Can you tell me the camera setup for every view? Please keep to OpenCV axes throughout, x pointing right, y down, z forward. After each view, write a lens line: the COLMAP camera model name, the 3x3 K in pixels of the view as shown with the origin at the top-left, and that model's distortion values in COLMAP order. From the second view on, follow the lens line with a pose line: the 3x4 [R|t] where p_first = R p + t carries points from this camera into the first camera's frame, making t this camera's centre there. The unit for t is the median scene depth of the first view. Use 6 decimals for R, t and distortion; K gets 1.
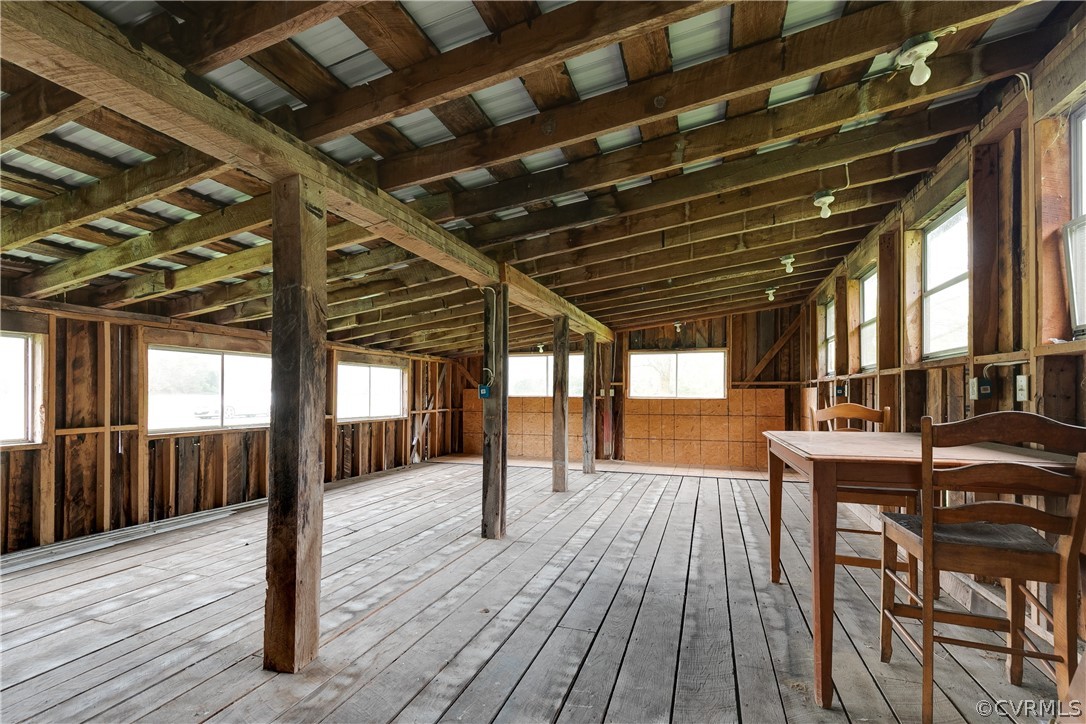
lens RADIAL K [[501.4, 0, 552.6], [0, 501.4, 393.0], [0, 0, 1]] dist [0.008717, -0.001532]
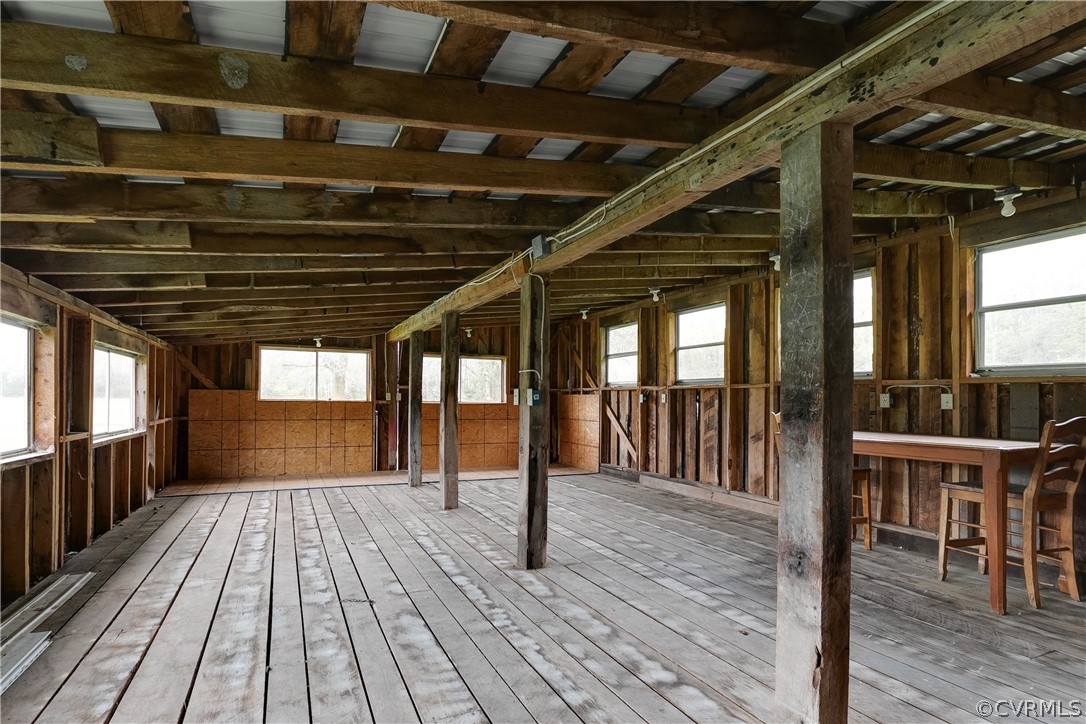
lens RADIAL K [[501.4, 0, 507.9], [0, 501.4, 397.1], [0, 0, 1]] dist [0.008717, -0.001532]
pose [[0.755271, 0.010877, 0.655323, -0.597178], [-0.012313, 0.999921, -0.002406, -0.000480], [-0.655297, -0.006252, 0.755345, 0.316582]]
